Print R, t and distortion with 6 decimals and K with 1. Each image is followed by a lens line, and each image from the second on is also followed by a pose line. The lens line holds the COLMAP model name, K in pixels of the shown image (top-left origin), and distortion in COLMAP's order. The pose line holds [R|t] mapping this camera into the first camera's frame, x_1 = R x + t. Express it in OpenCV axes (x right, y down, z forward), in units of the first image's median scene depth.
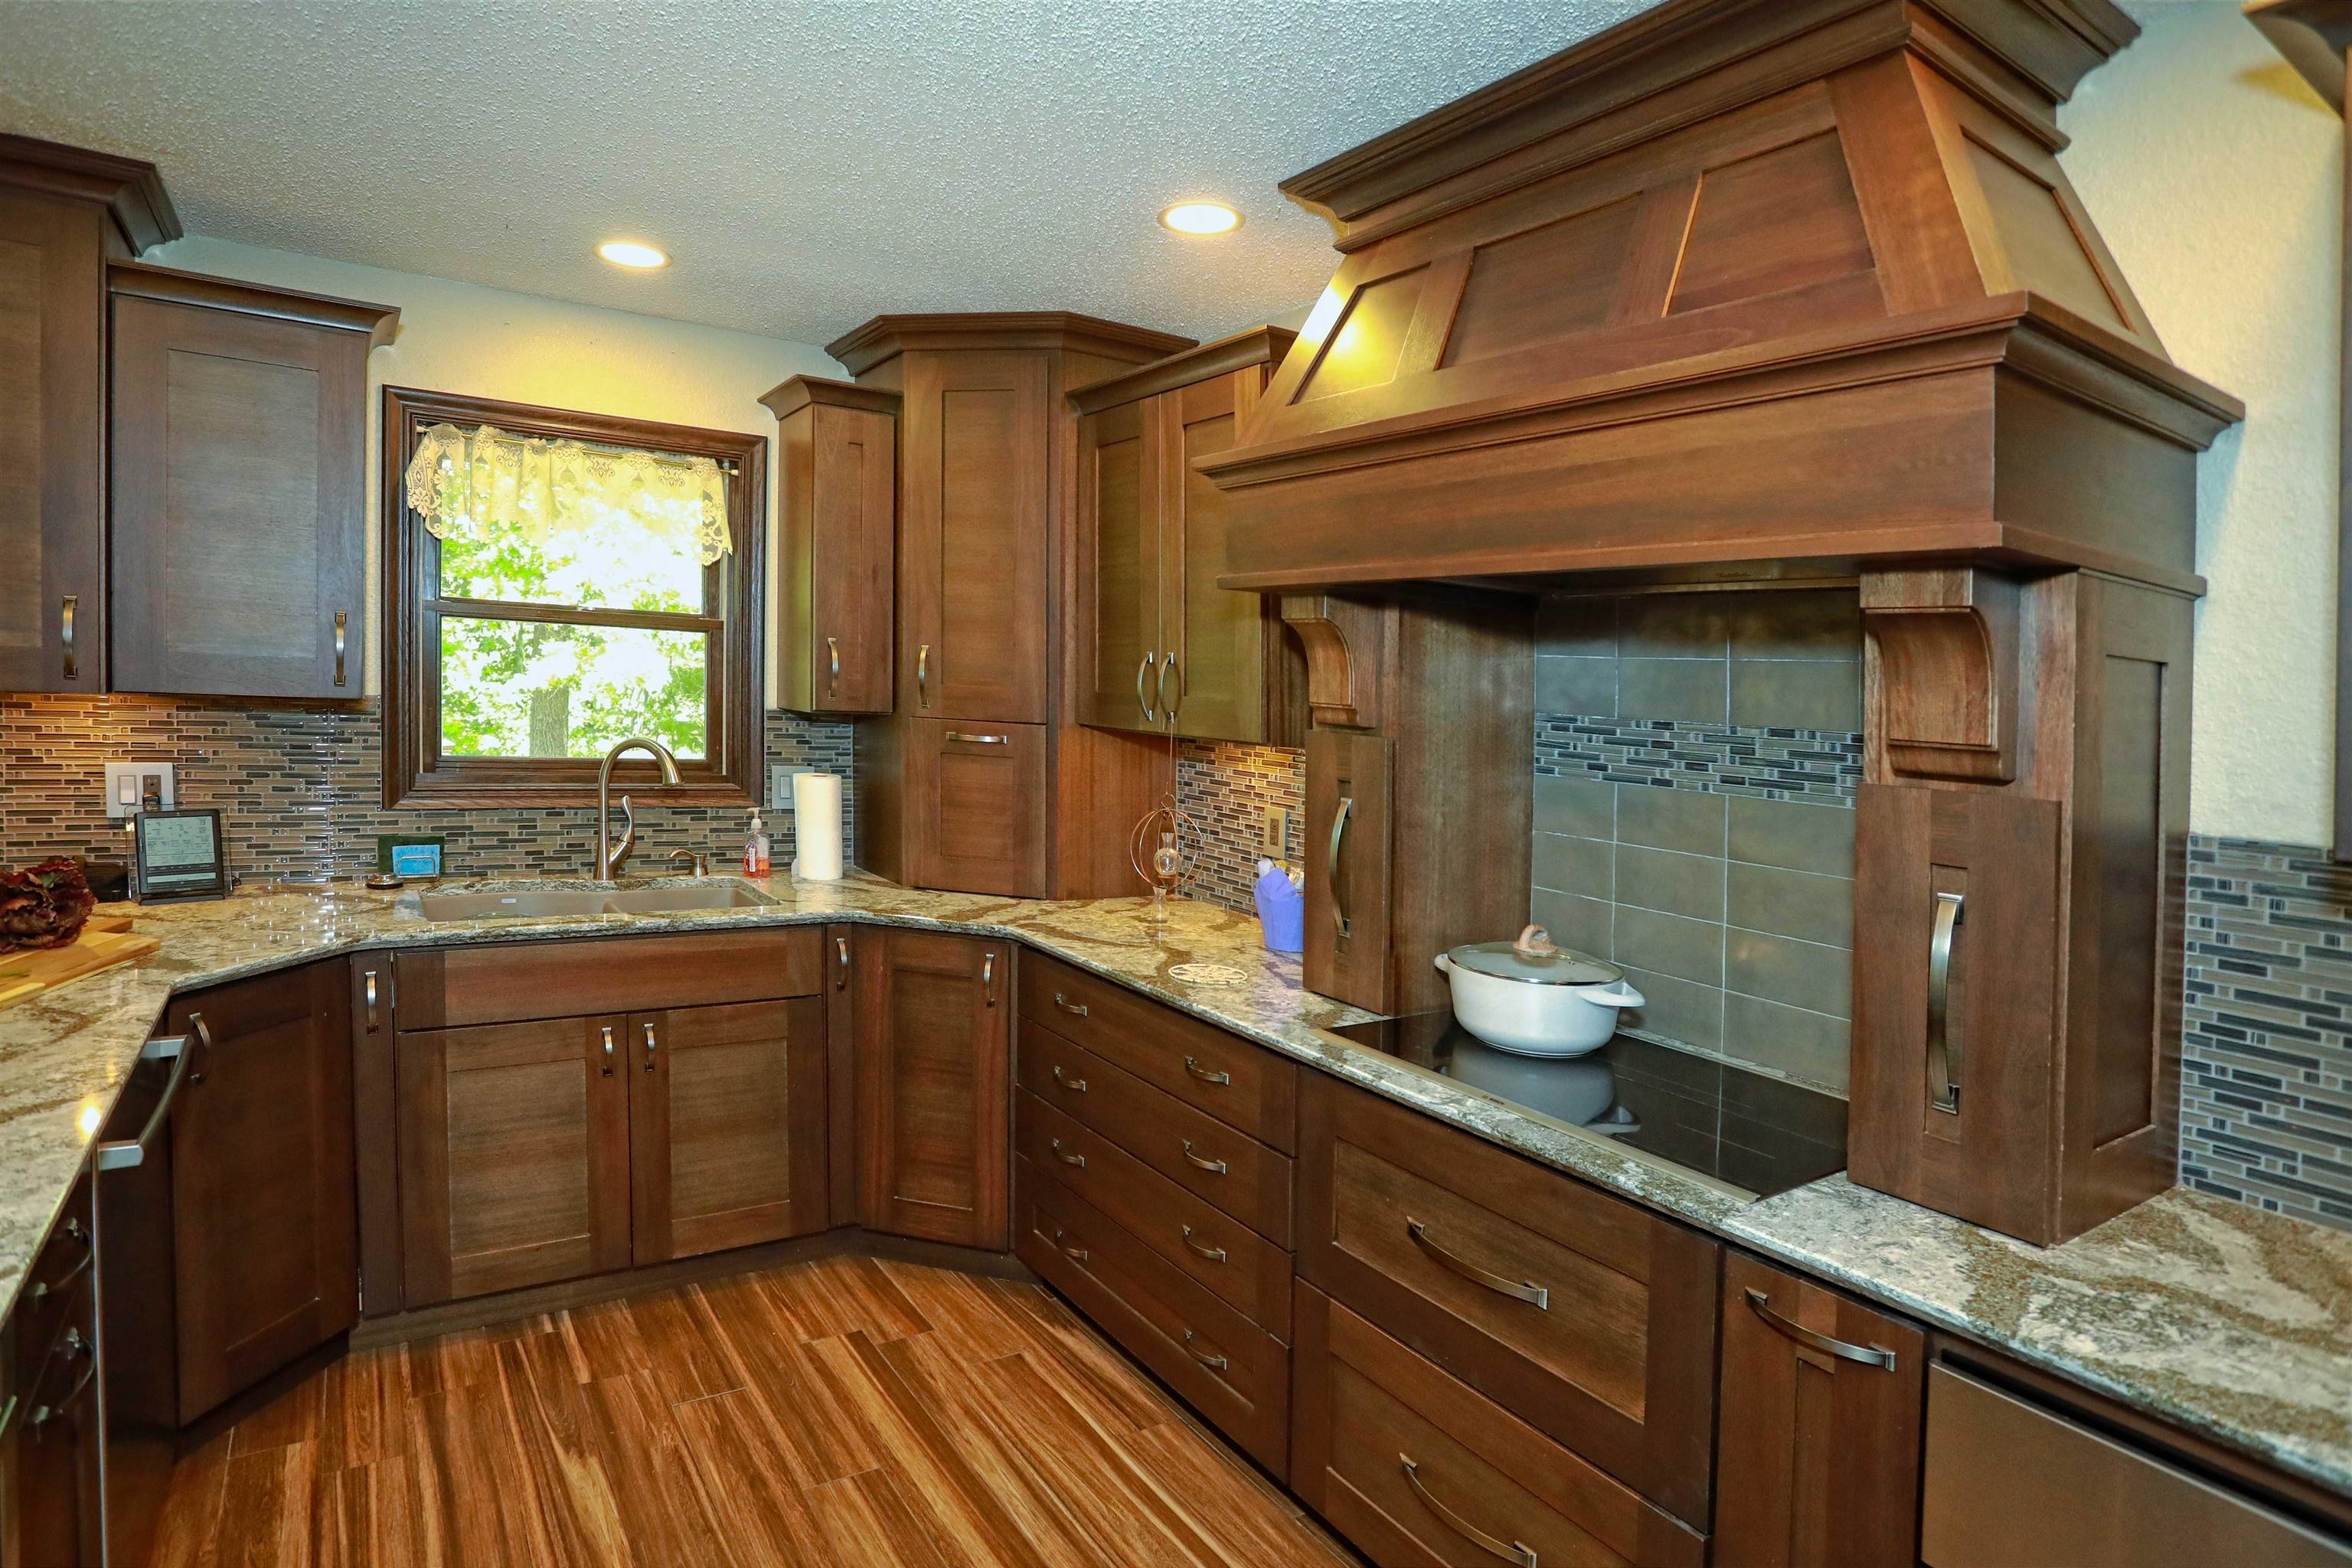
lens RADIAL K [[1243.2, 0, 1081.8], [0, 1243.2, 656.6], [0, 0, 1]] dist [-0.039584, 0.011309]
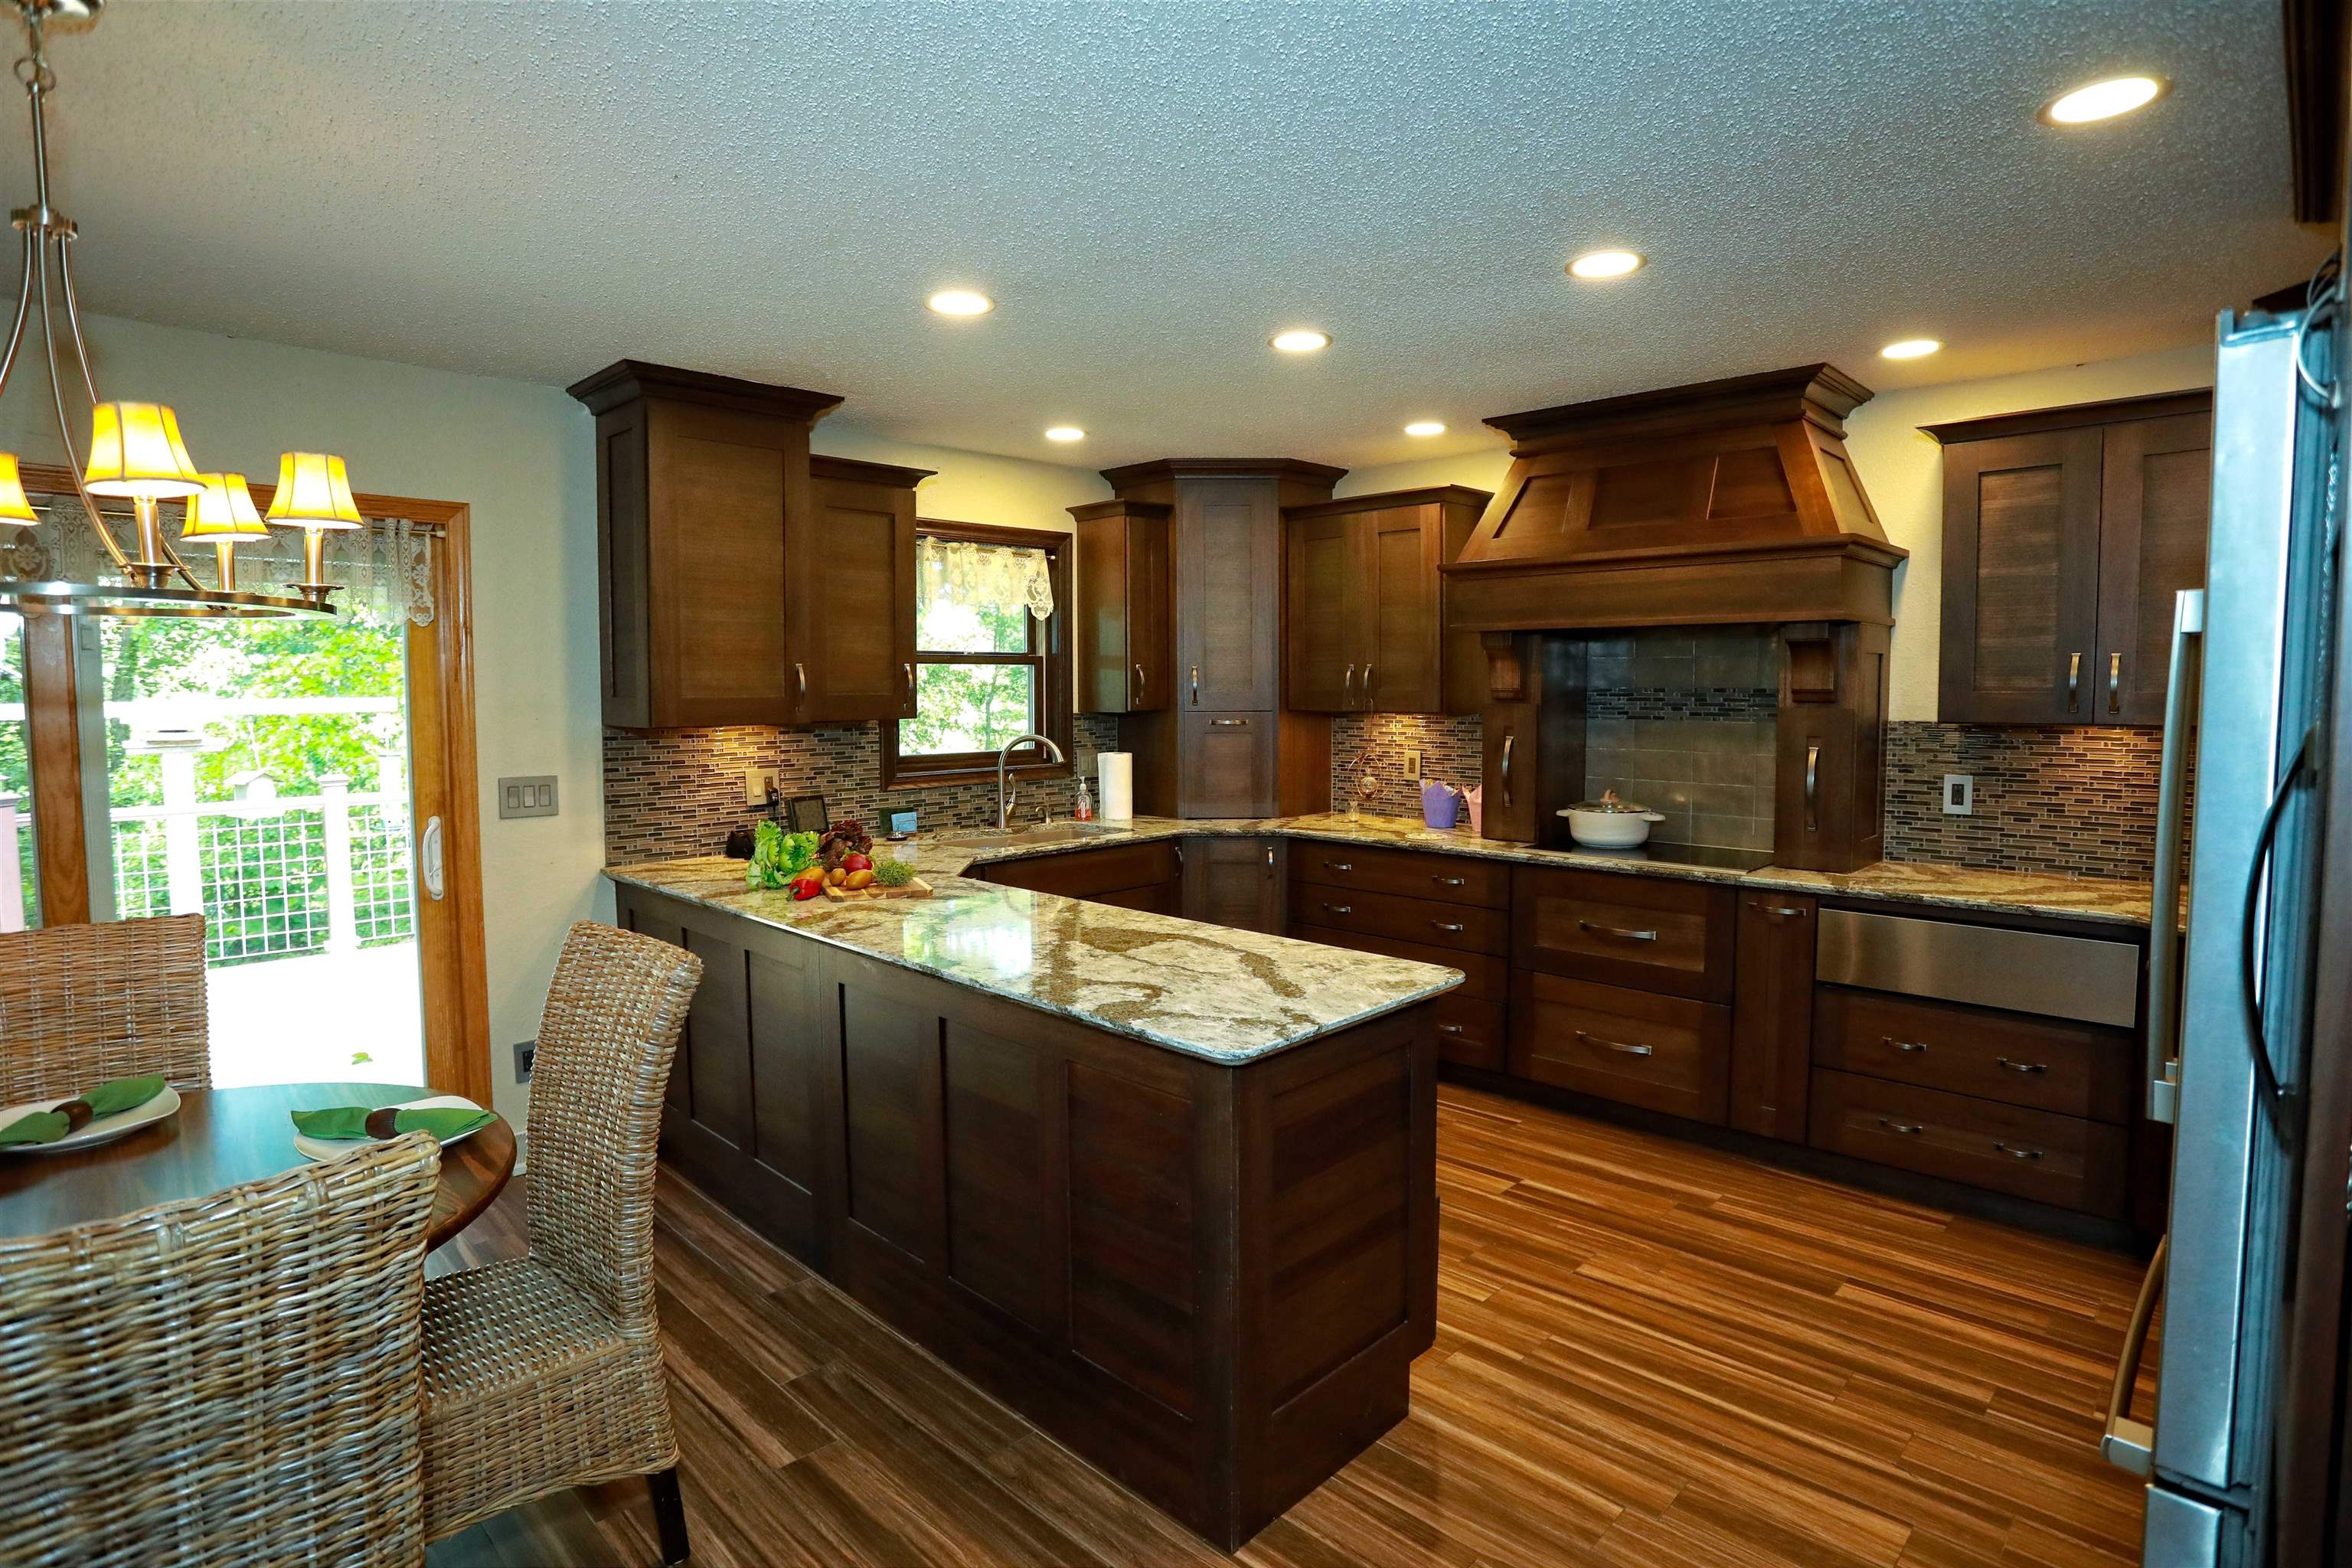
lens RADIAL K [[1243.2, 0, 1119.8], [0, 1243.2, 767.7], [0, 0, 1]] dist [-0.039584, 0.011309]
pose [[0.972115, -0.068855, 0.224168, -0.698049], [0.047887, 0.994066, 0.097669, -0.047418], [-0.229563, -0.084211, 0.969644, -0.638906]]
